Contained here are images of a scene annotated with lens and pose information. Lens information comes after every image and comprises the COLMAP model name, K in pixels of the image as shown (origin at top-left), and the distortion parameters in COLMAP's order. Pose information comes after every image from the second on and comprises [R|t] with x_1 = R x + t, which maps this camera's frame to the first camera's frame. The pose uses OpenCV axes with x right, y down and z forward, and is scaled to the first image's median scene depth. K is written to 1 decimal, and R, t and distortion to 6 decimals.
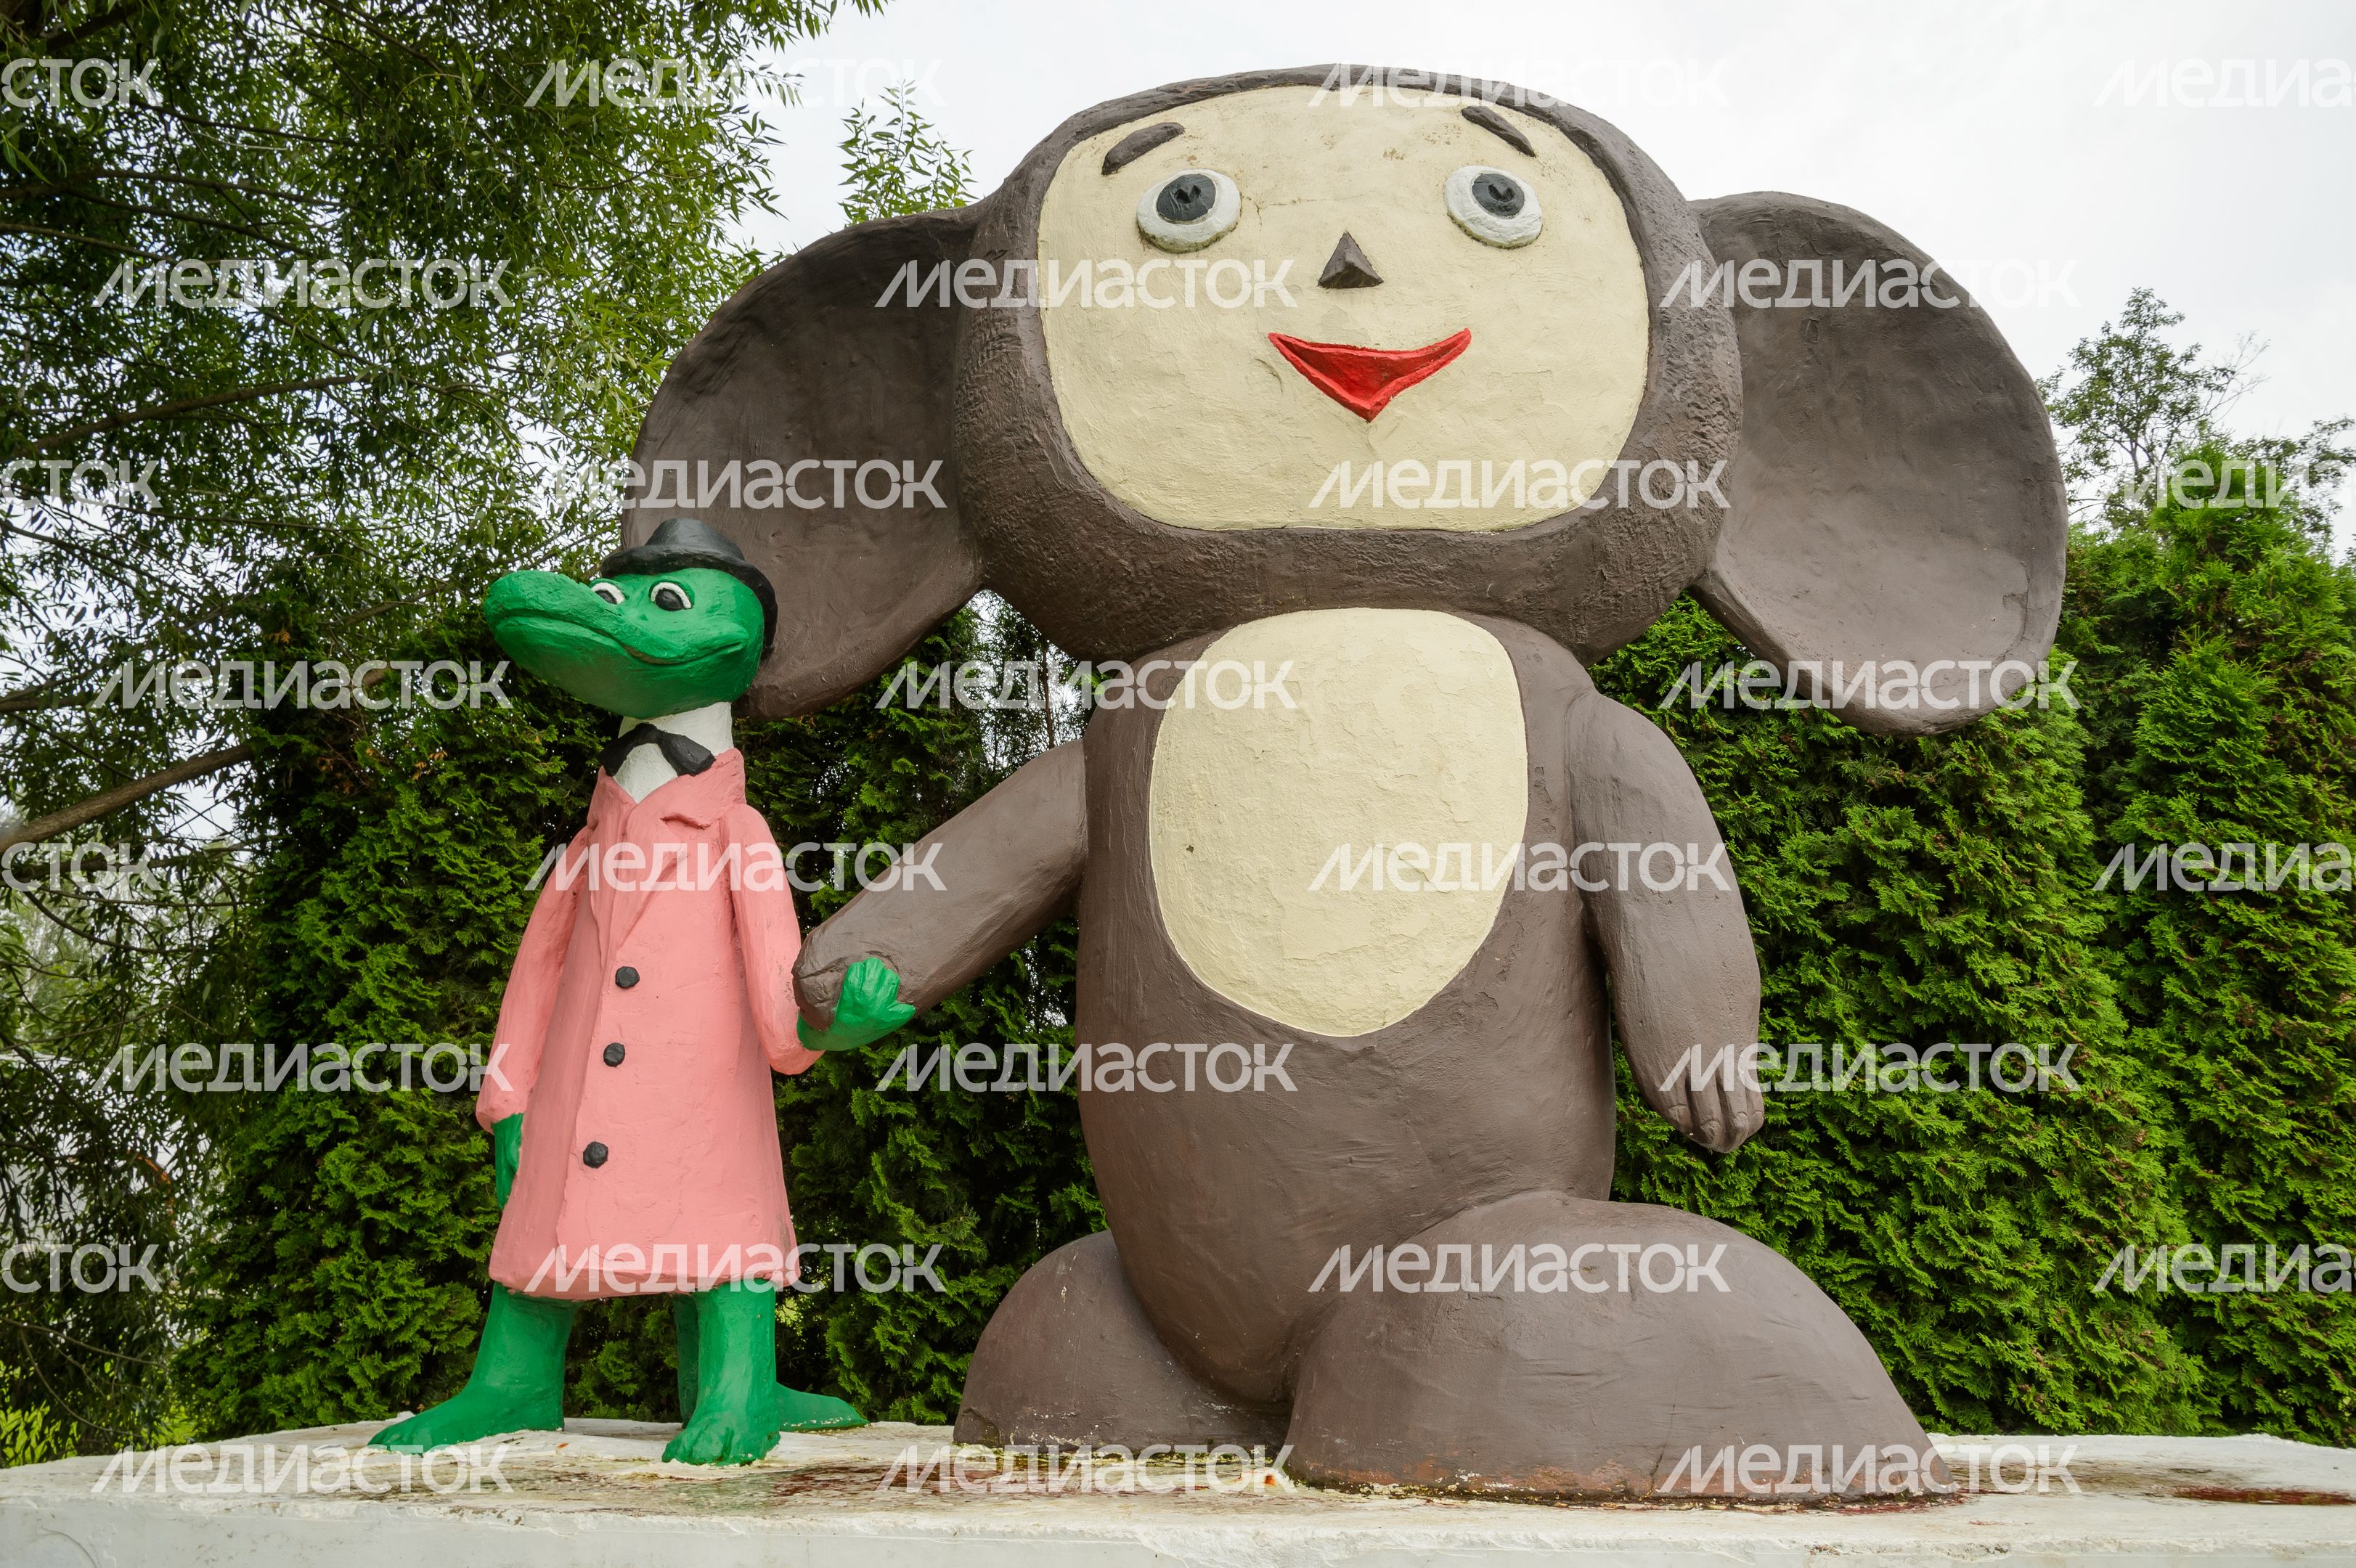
lens RADIAL K [[1616.5, 0, 1176.1], [0, 1616.5, 800.5], [0, 0, 1]] dist [-0.007044, -0.021344]
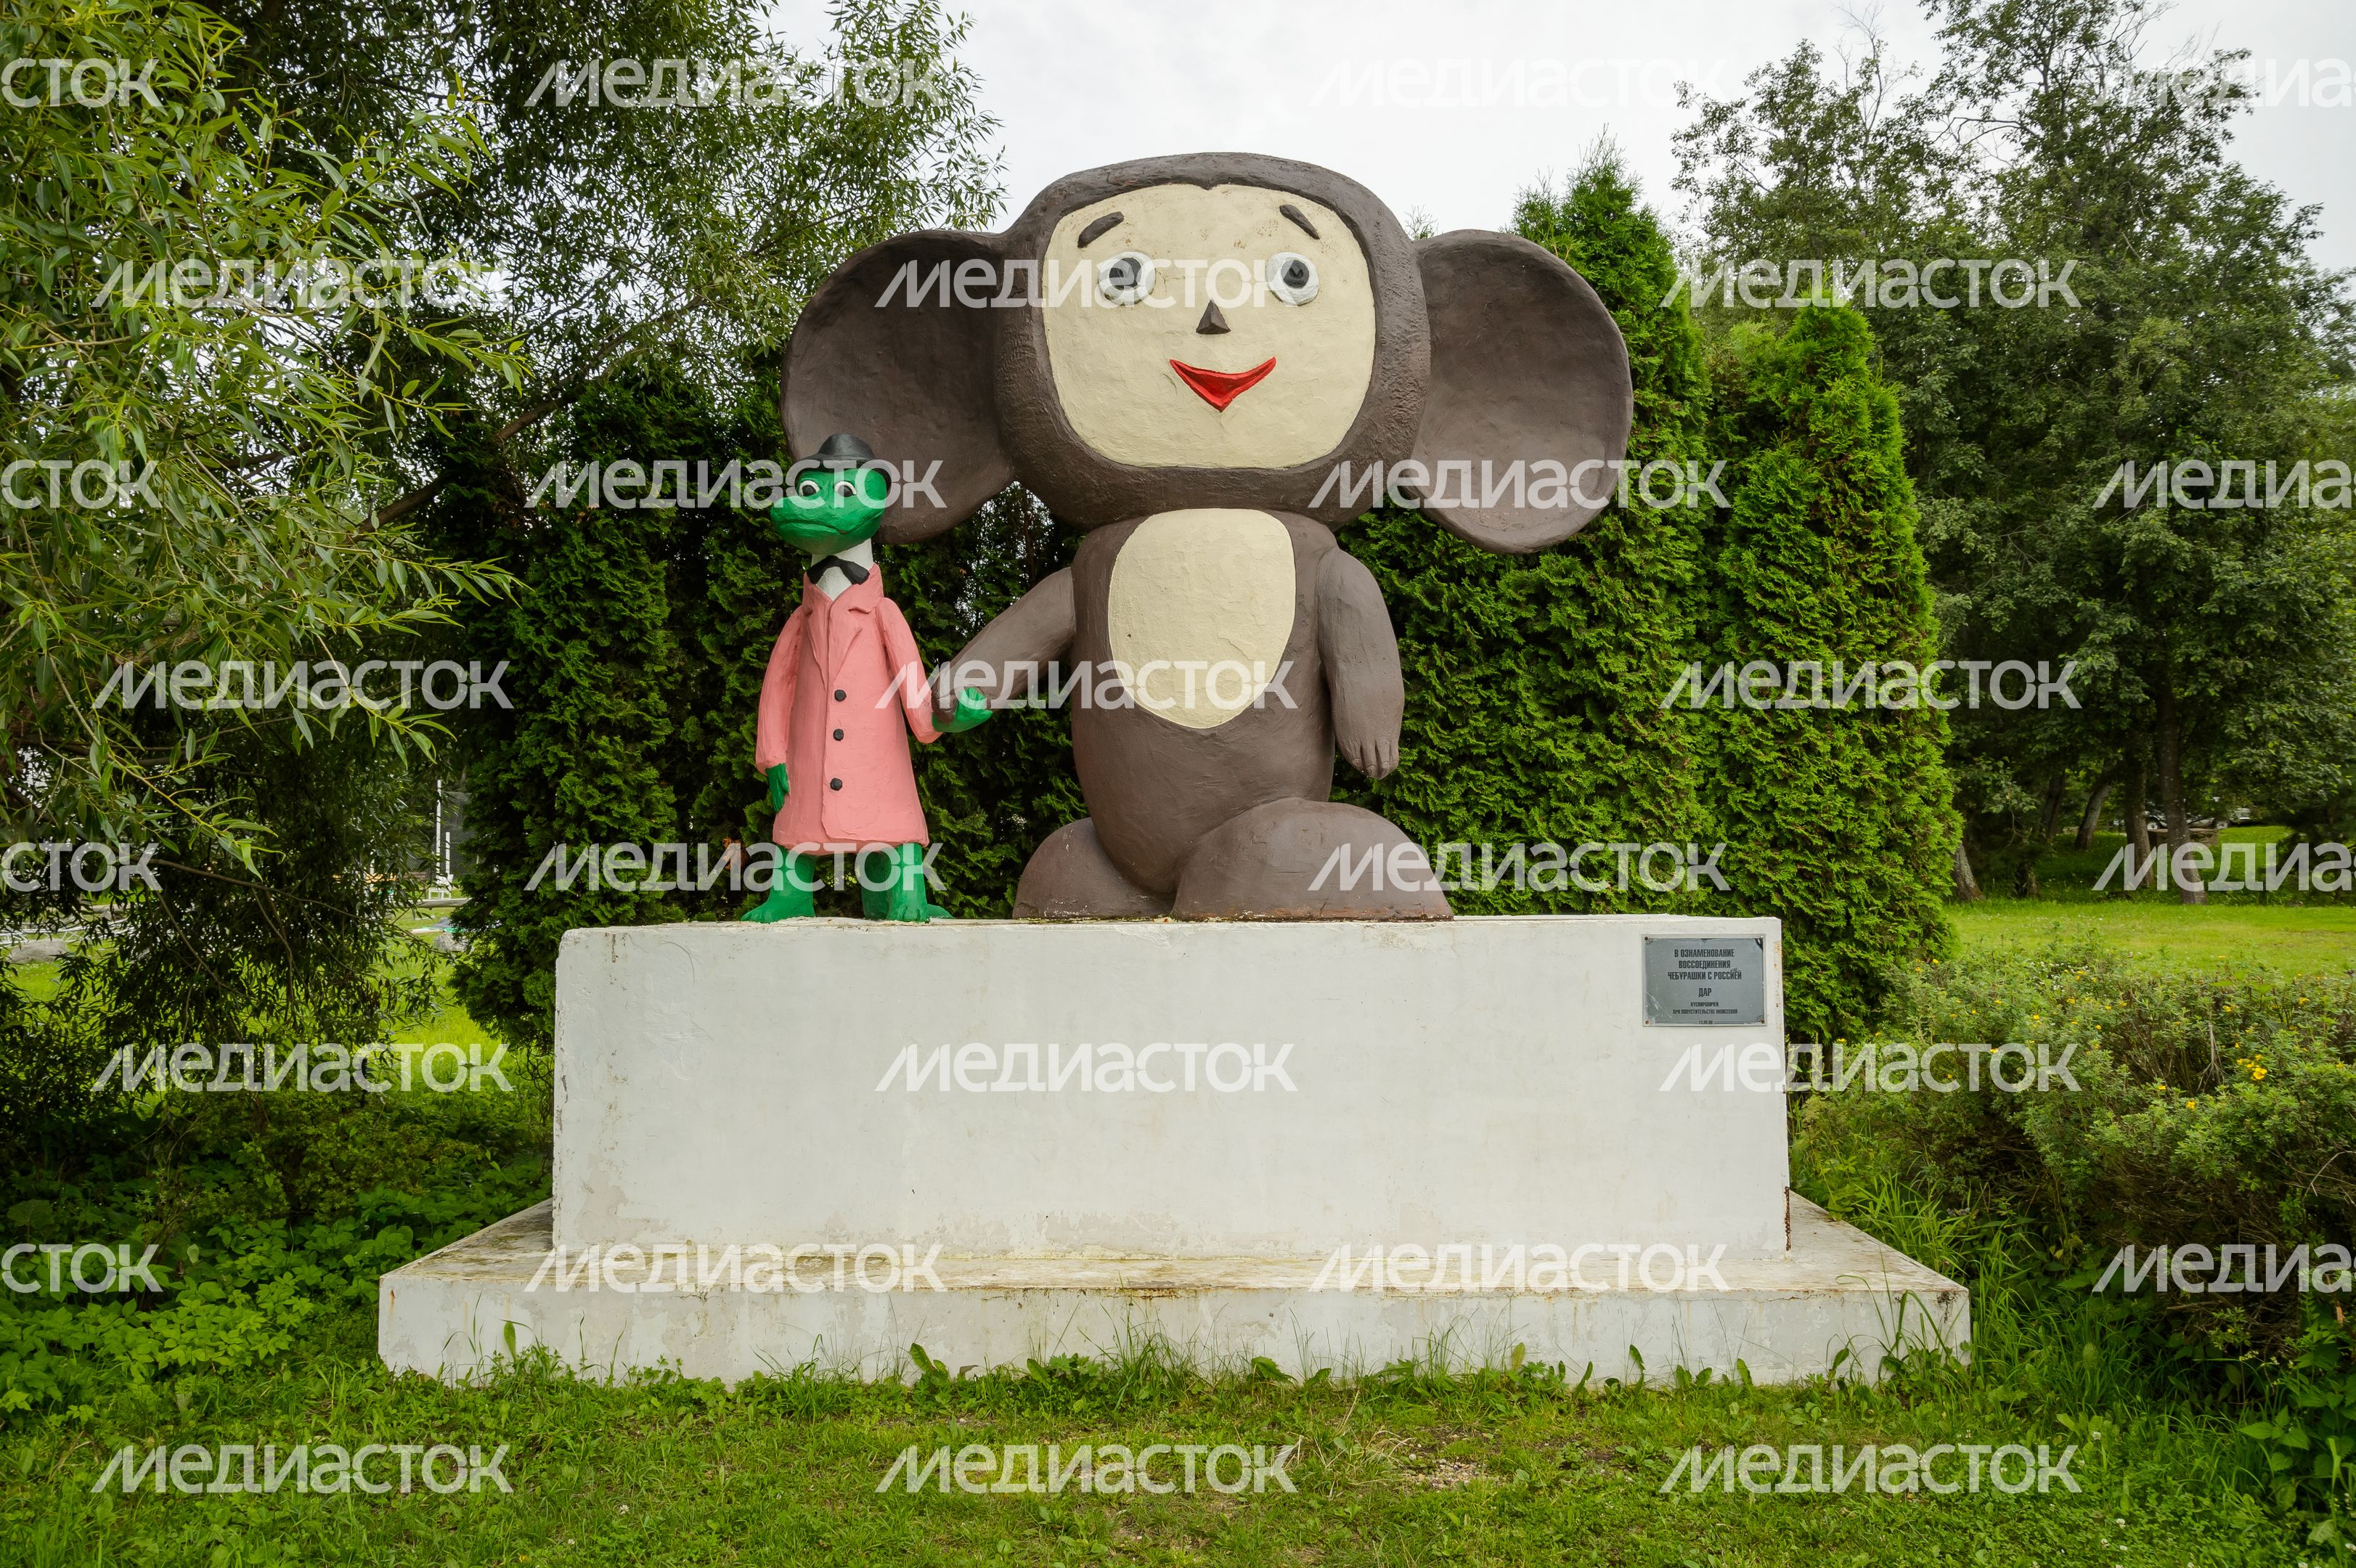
lens RADIAL K [[1755.3, 0, 1272.8], [0, 1755.3, 734.9], [0, 0, 1]] dist [-0.000445, -0.000391]
pose [[0.994127, -0.005242, 0.108093, -0.032029], [-0.016798, 0.979246, 0.201976, -0.185106], [-0.106909, -0.202606, 0.973407, -0.746535]]
